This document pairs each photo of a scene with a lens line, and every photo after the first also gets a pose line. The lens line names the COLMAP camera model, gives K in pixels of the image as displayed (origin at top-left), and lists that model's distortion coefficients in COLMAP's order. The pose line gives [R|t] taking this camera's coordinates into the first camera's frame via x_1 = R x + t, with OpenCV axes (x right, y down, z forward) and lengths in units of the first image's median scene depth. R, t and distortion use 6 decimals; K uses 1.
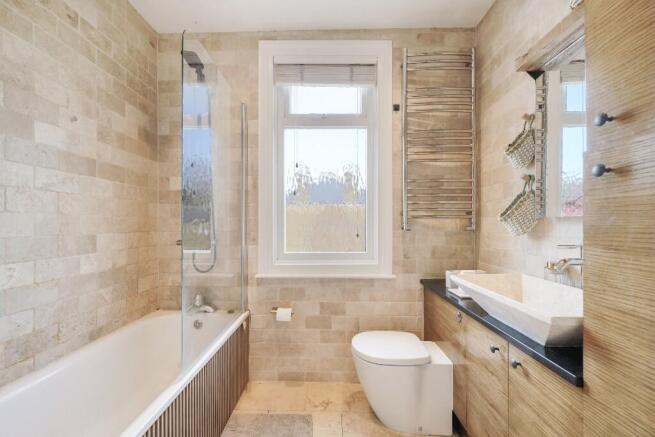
lens RADIAL K [[229.3, 0, 326.8], [0, 229.3, 222.4], [0, 0, 1]] dist [-0.001239, -0.000029]
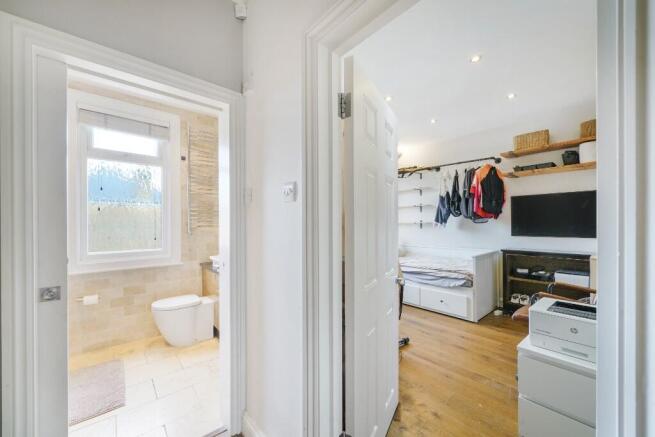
lens RADIAL K [[258.4, 0, 326.4], [0, 258.4, 223.2], [0, 0, 1]] dist [-0.000108, 0.000186]
pose [[0.739930, -0.004979, 0.672665, -0.175752], [0.002130, 0.999985, 0.005059, -0.051352], [-0.672680, -0.002310, 0.739930, -1.020452]]
